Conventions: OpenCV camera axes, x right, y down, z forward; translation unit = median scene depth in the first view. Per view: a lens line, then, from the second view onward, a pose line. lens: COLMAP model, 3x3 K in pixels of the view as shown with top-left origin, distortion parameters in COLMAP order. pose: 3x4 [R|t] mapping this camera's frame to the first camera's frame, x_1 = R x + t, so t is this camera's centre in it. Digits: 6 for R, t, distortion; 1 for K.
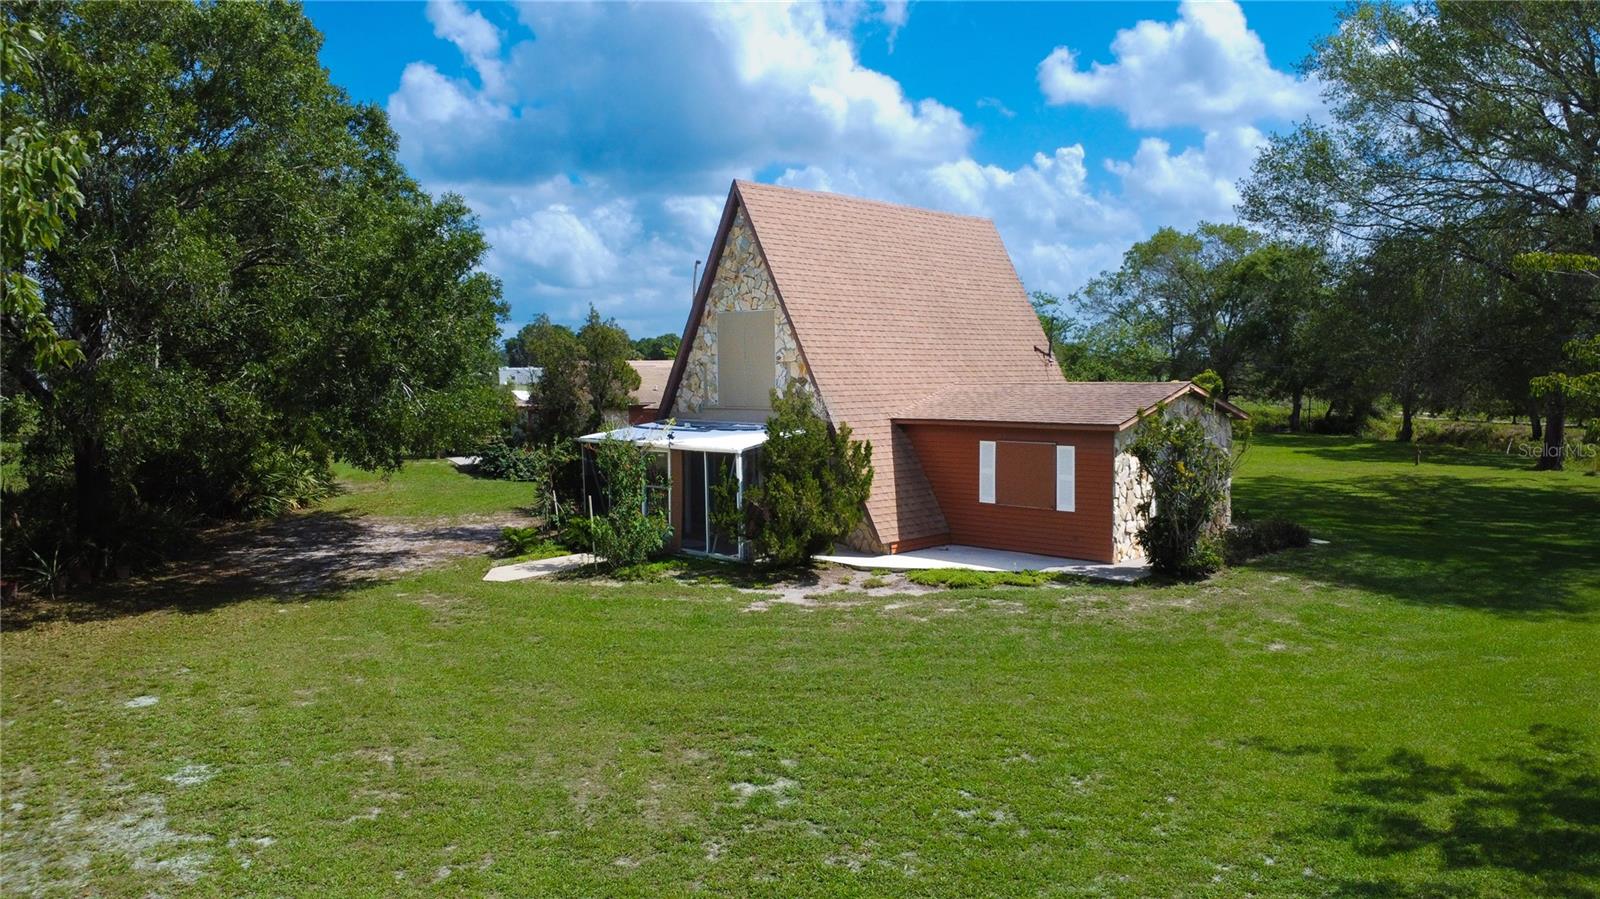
lens RADIAL K [[1182.6, 0, 802.6], [0, 1182.6, 419.1], [0, 0, 1]] dist [-0.029927, -0.006806]
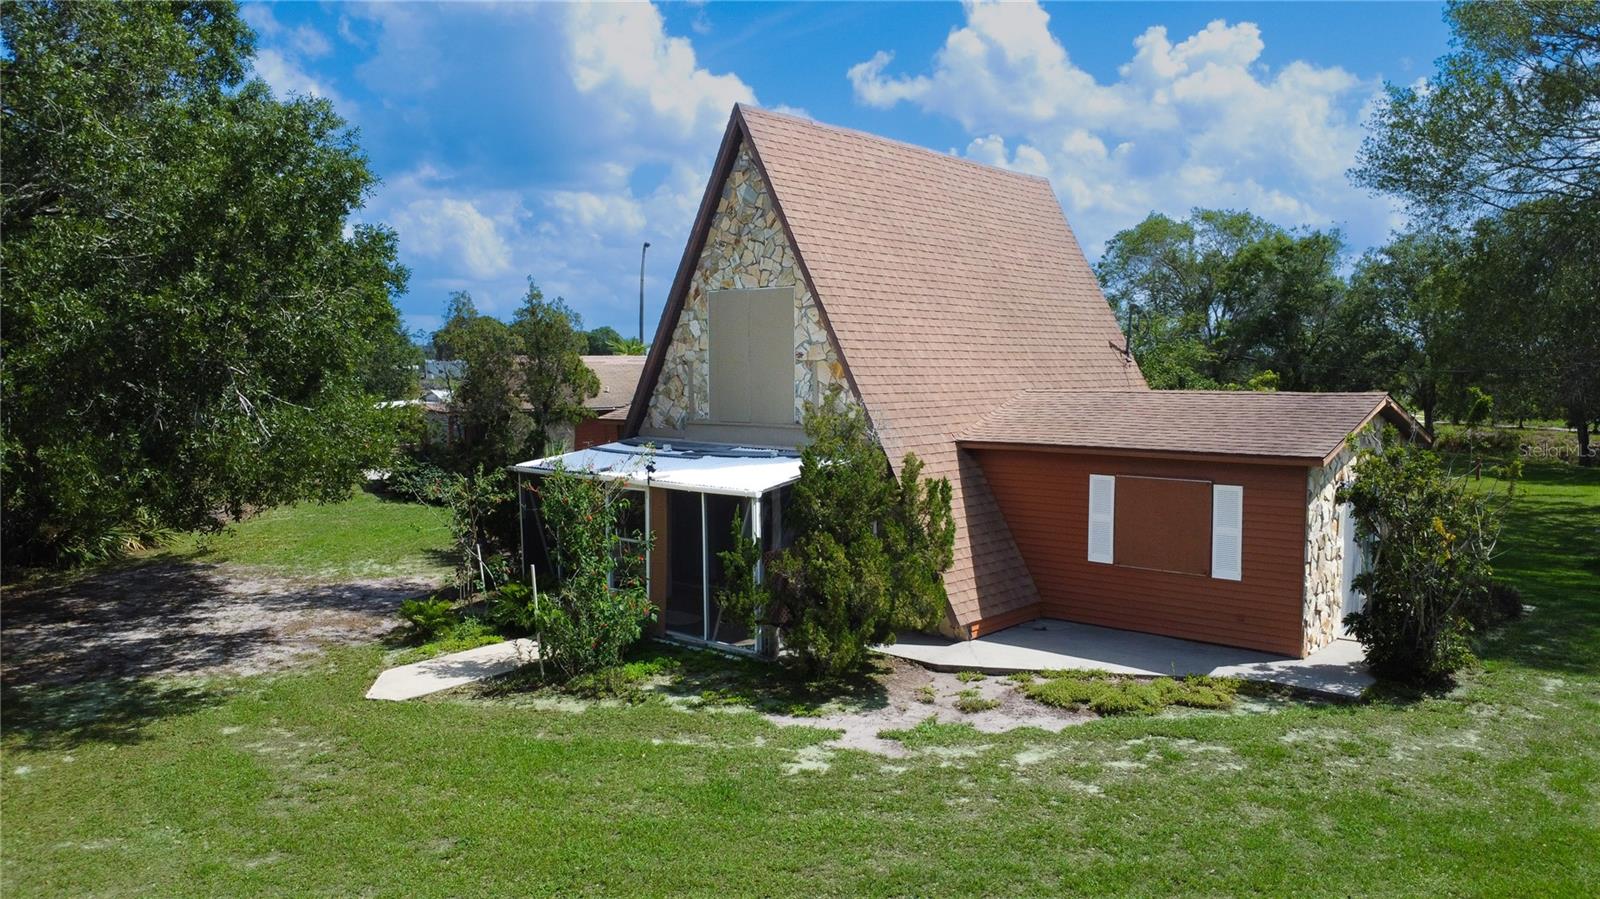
lens RADIAL K [[1182.6, 0, 802.6], [0, 1182.6, 419.1], [0, 0, 1]] dist [-0.029927, -0.006806]
pose [[0.998392, 0.003131, 0.056601, -0.060246], [-0.003391, 0.999984, 0.004505, -0.016960], [-0.056586, -0.004690, 0.998387, 0.299539]]
